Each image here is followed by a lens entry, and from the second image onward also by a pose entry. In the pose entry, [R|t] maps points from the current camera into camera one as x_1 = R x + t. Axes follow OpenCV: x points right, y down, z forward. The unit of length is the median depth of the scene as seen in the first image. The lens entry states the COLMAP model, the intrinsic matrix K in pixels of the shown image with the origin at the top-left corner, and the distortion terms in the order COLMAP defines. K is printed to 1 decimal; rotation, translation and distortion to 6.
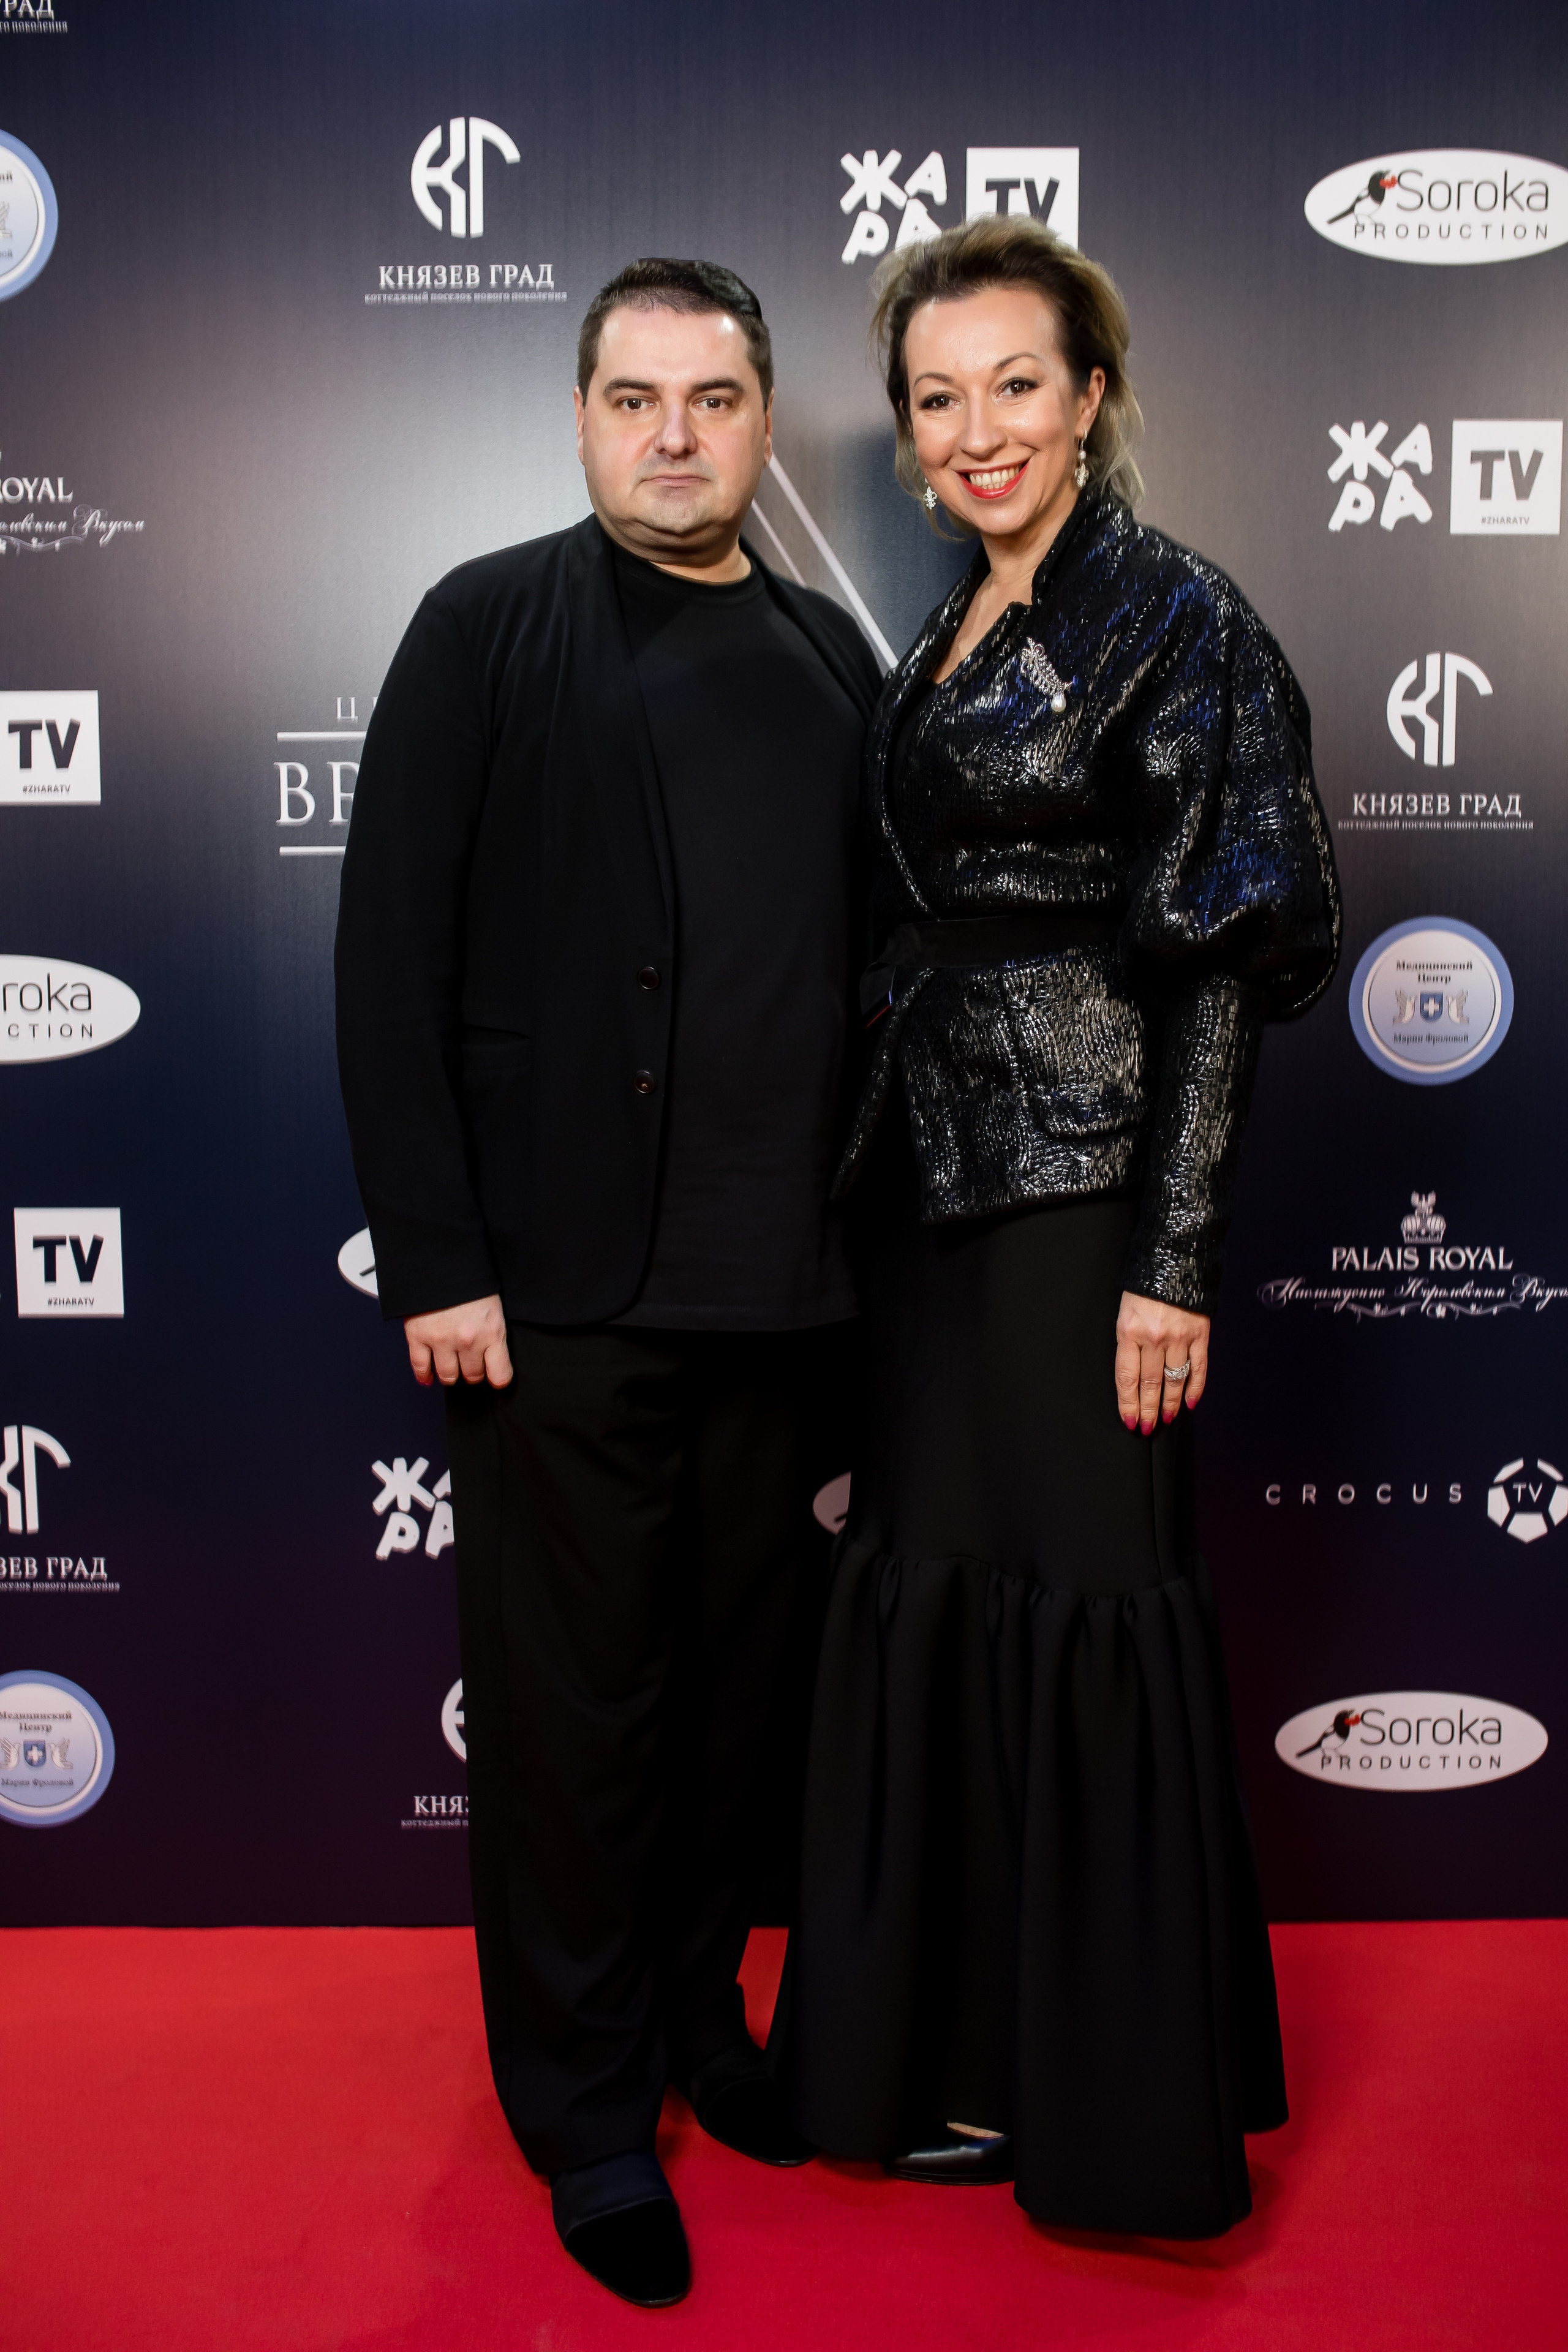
lens RADIAL K [[2296.0, 0, 788.3], [0, 2296.0, 1173.8], [0, 0, 1]] dist [-0.050412, 0.019809]
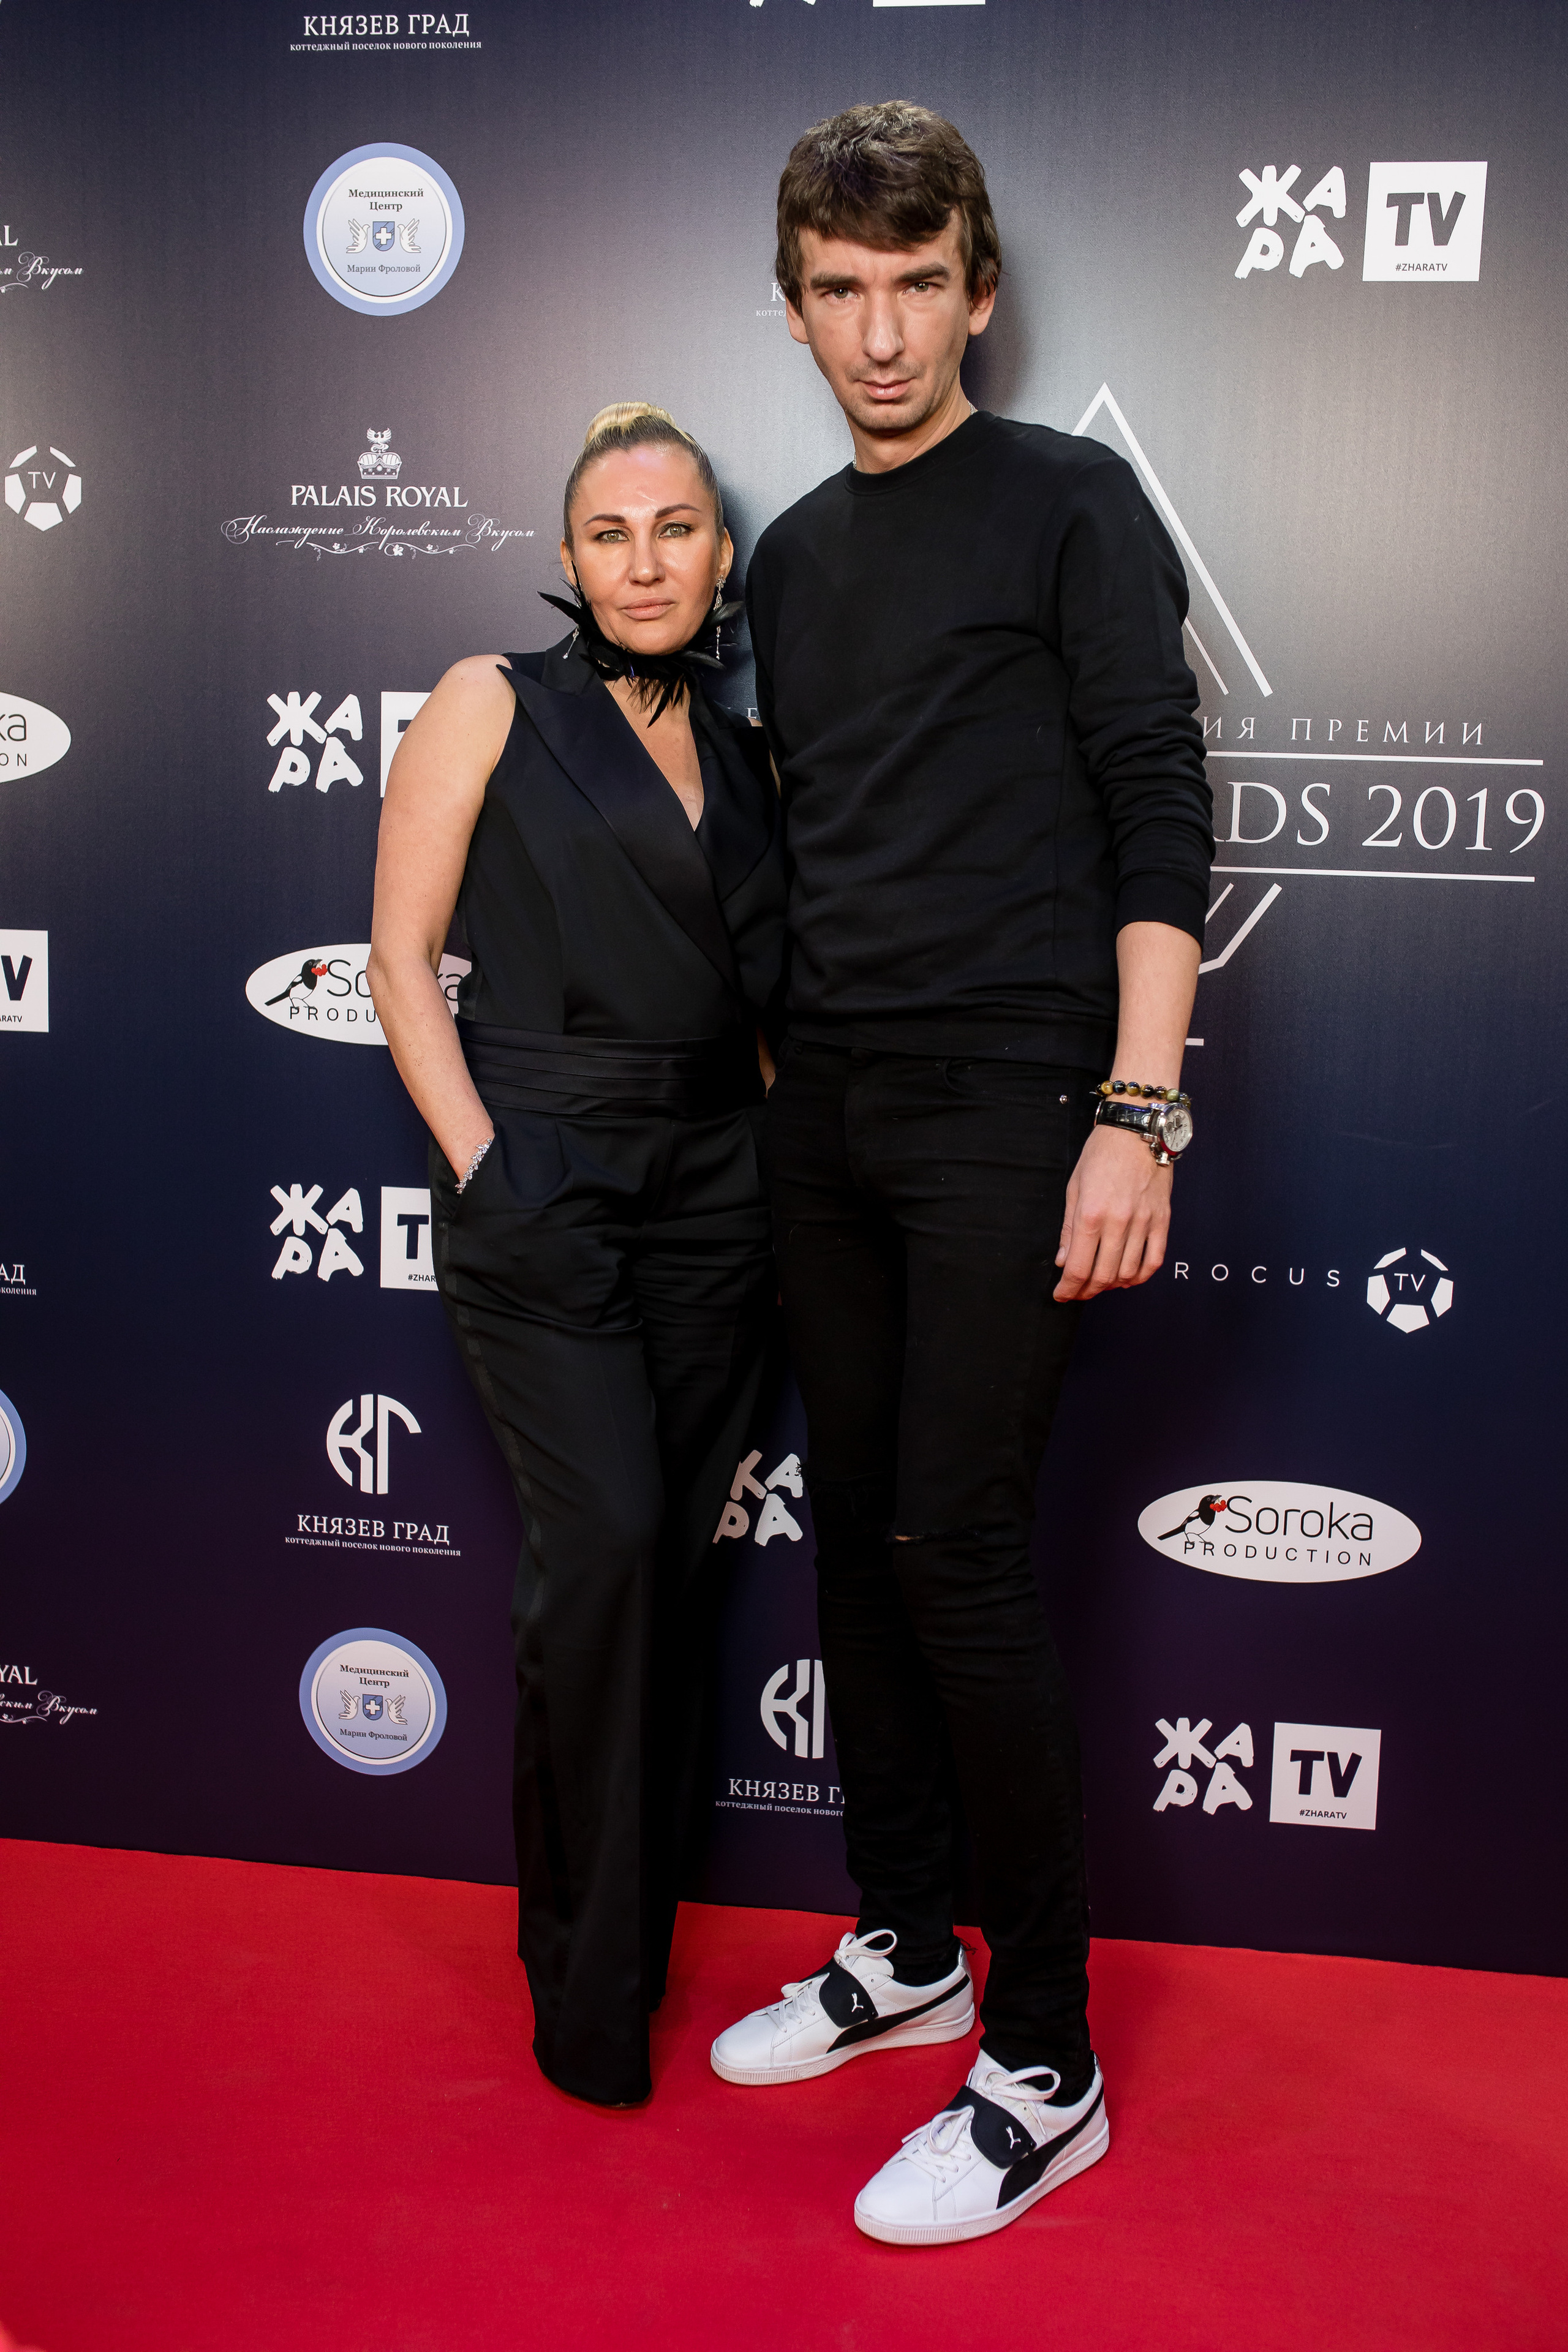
lens RADIAL K [[2248.4, 0, 784.0], [0, 2248.4, 1176.0], [0, 0, 1]] dist [-0.037609, 0.036436]
pose [[0.989721, 0.052824, -0.132901, 0.185646], [-0.051597, 0.998588, 0.012667, 0.096608], [0.133383, -0.005680, 0.991048, 0.020822]]
